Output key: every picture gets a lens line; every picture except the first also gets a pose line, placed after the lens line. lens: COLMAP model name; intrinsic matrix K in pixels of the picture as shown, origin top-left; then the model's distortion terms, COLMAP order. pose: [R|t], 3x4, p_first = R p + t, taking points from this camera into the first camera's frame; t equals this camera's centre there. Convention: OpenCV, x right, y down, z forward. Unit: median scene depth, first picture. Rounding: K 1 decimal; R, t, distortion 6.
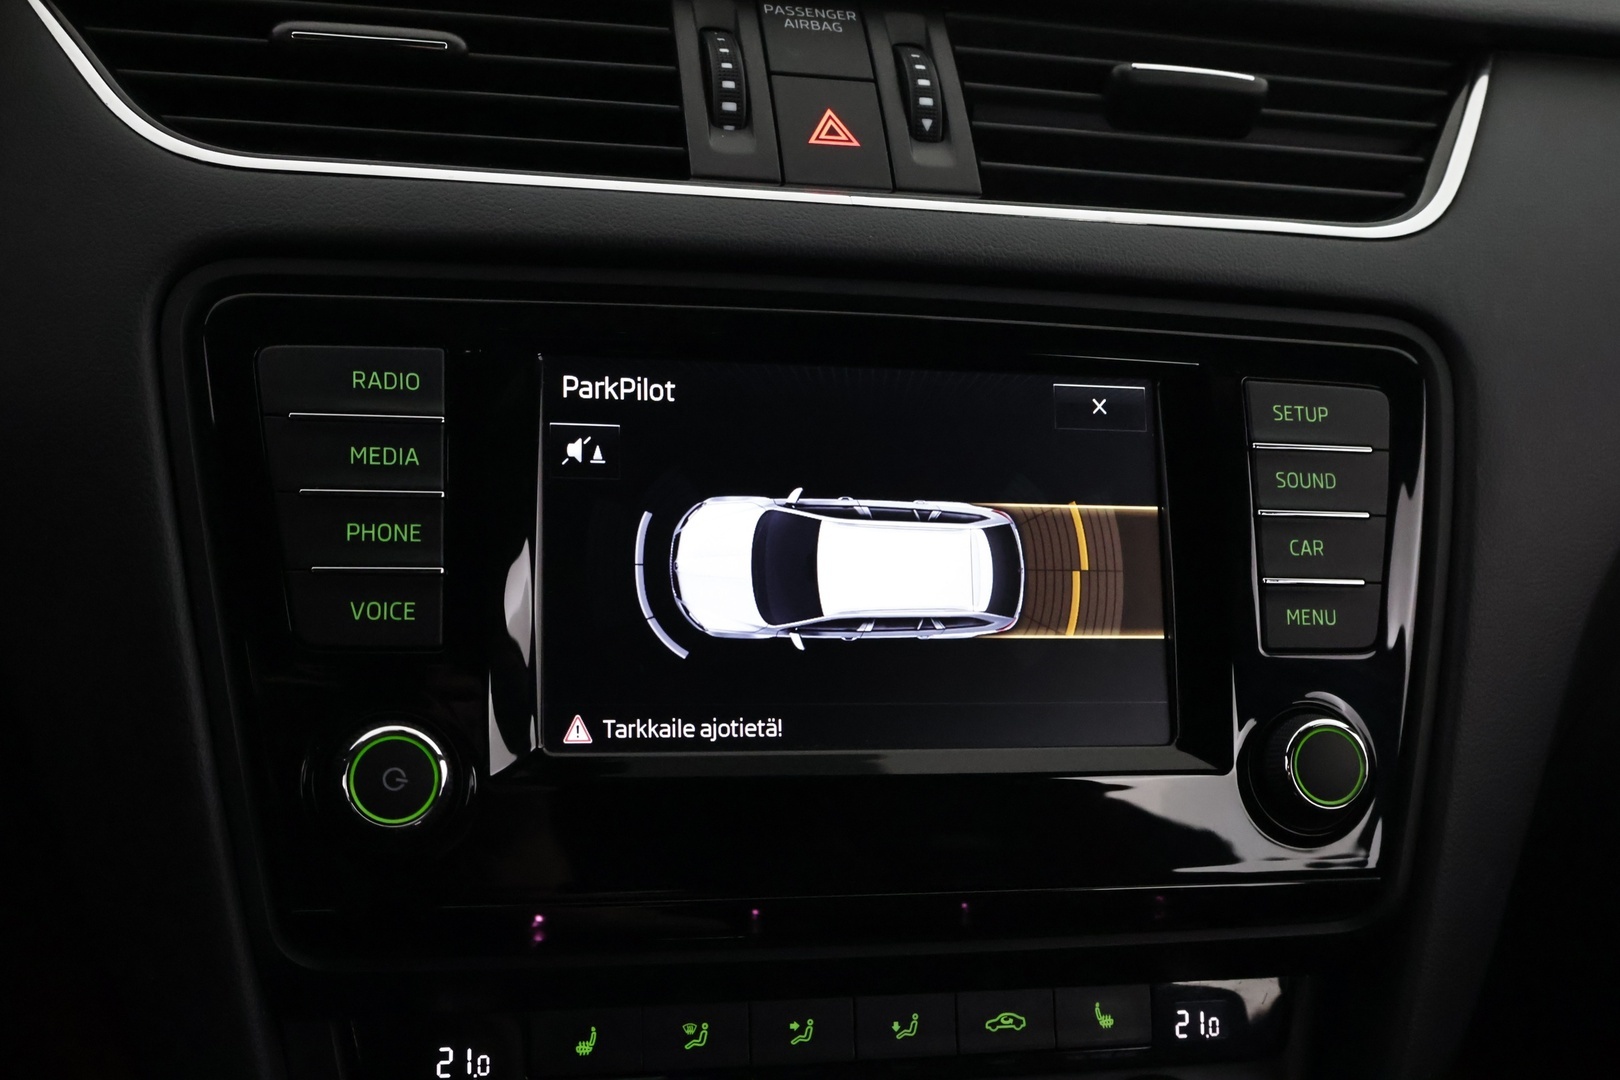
lens RADIAL K [[1902.9, 0, 788.5], [0, 1902.9, 557.7], [0, 0, 1]] dist [0.020653, 0.000000]
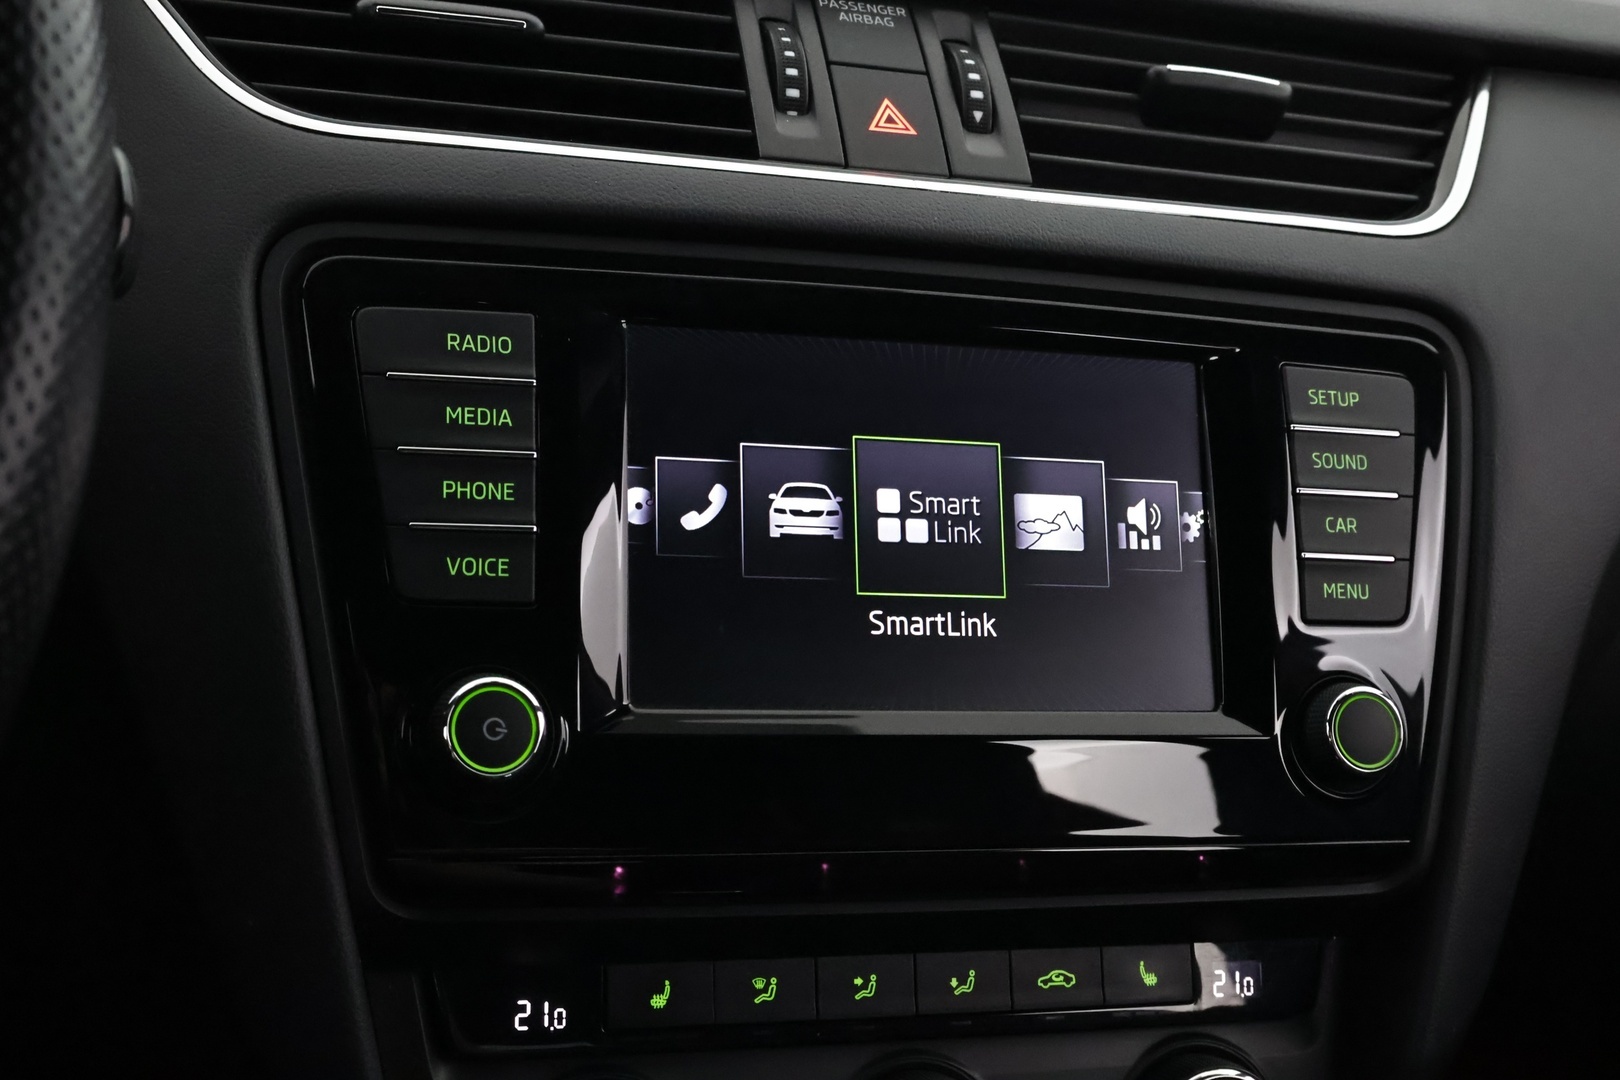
lens RADIAL K [[1902.9, 0, 790.2], [0, 1902.9, 551.7], [0, 0, 1]] dist [0.020653, 0.000000]
pose [[0.997912, 0.011315, 0.063585, -0.098693], [-0.009874, 0.999688, -0.022923, 0.037105], [-0.063824, 0.022248, 0.997713, -0.026983]]
